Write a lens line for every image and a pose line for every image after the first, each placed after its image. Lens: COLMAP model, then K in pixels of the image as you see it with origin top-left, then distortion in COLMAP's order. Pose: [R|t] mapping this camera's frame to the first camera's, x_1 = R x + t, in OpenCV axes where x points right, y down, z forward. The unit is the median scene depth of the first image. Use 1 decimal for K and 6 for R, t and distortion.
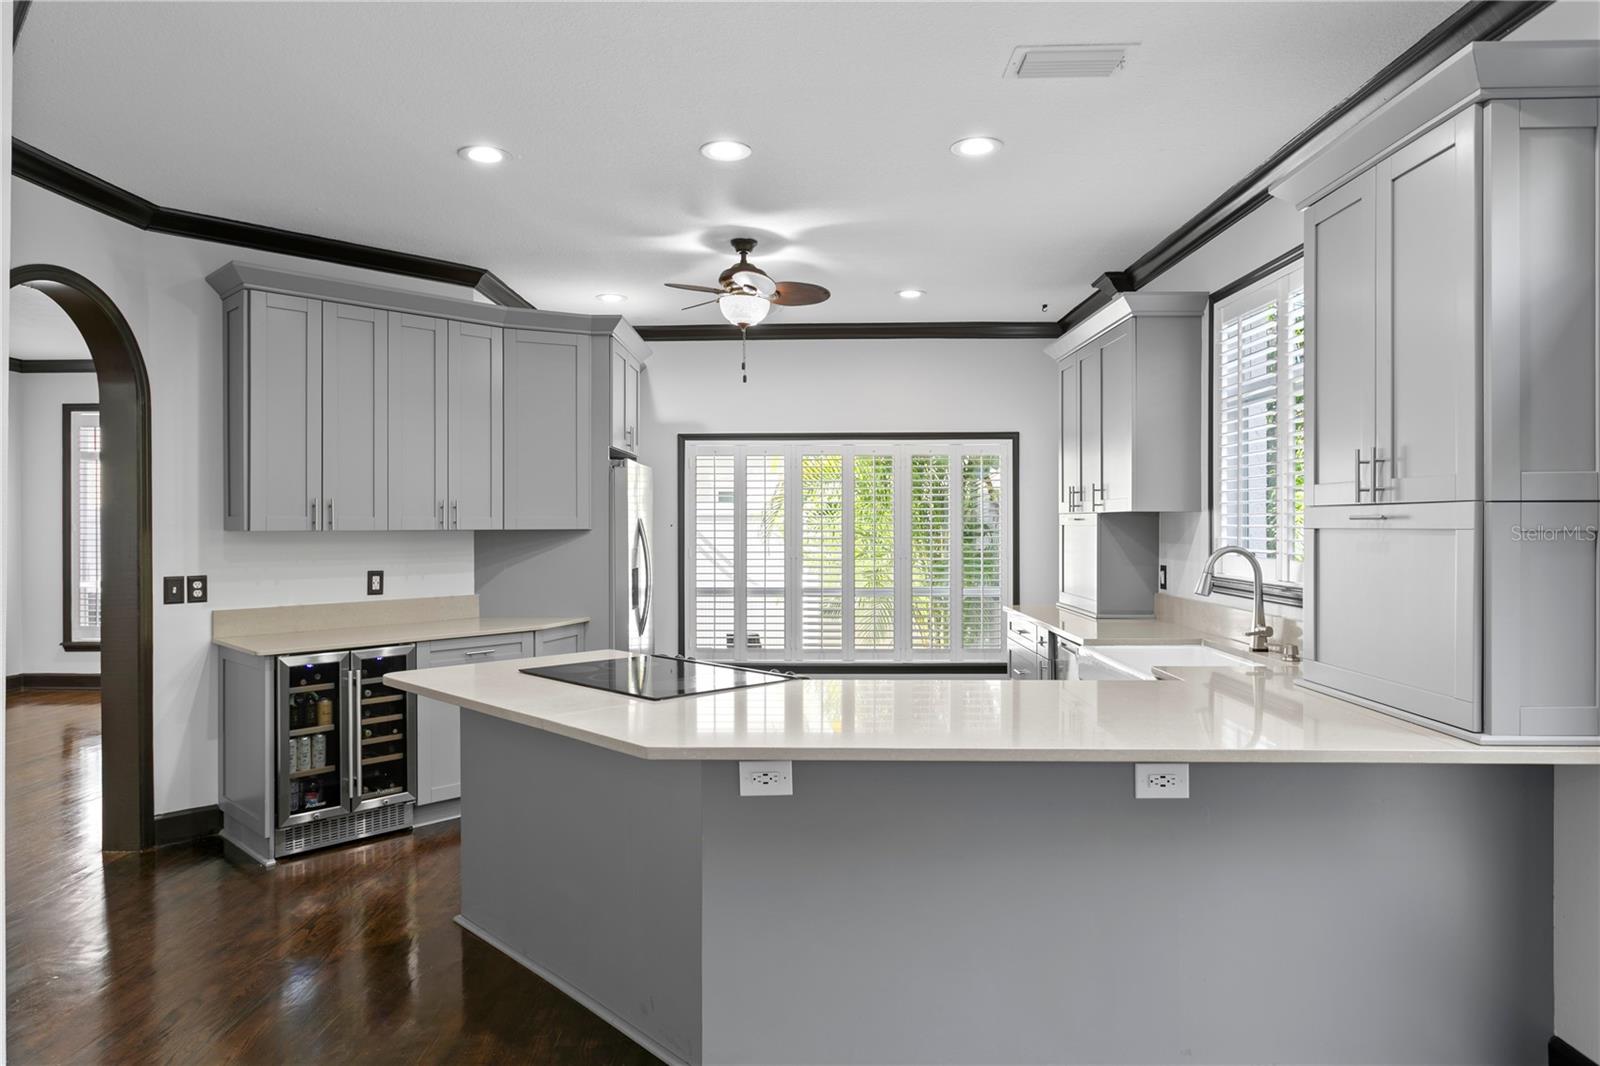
lens RADIAL K [[995.0, 0, 794.7], [0, 995.0, 526.4], [0, 0, 1]] dist [0.003779, 0.000335]
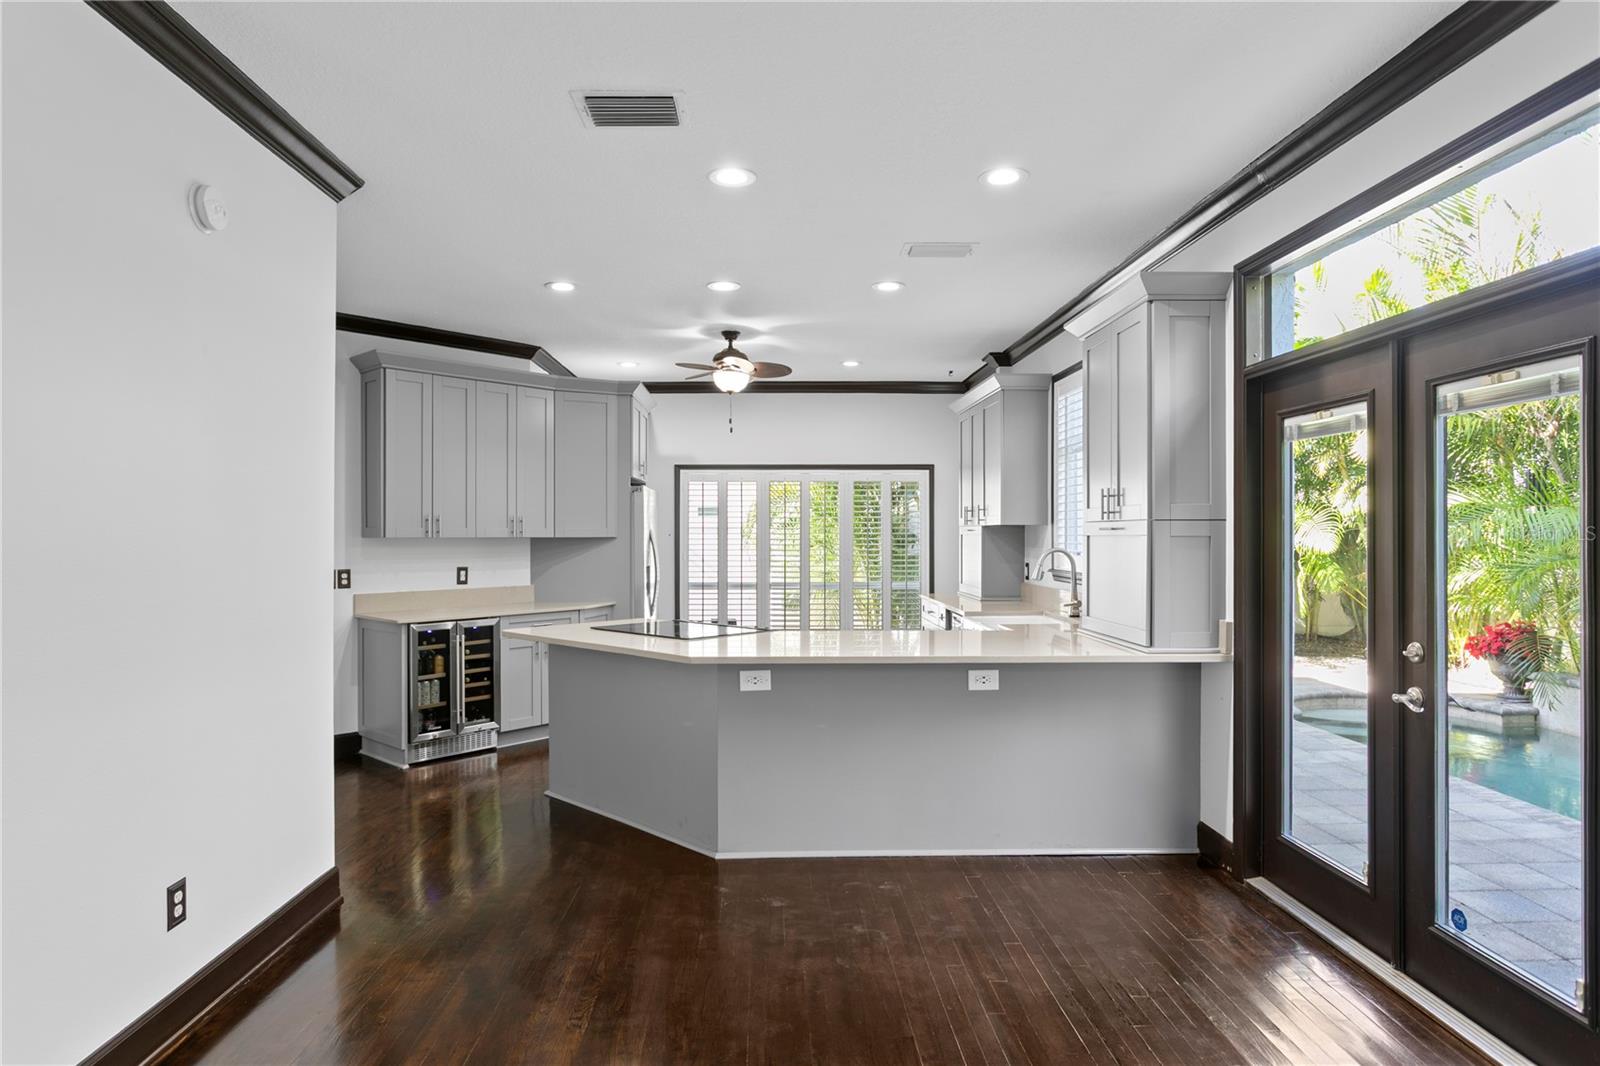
lens RADIAL K [[920.5, 0, 797.3], [0, 920.5, 536.8], [0, 0, 1]] dist [-0.006599, -0.000330]
pose [[0.999073, 0.000532, 0.043048, -0.013912], [-0.000505, 1.000000, -0.000648, 0.003594], [-0.043048, 0.000625, 0.999073, -0.327694]]
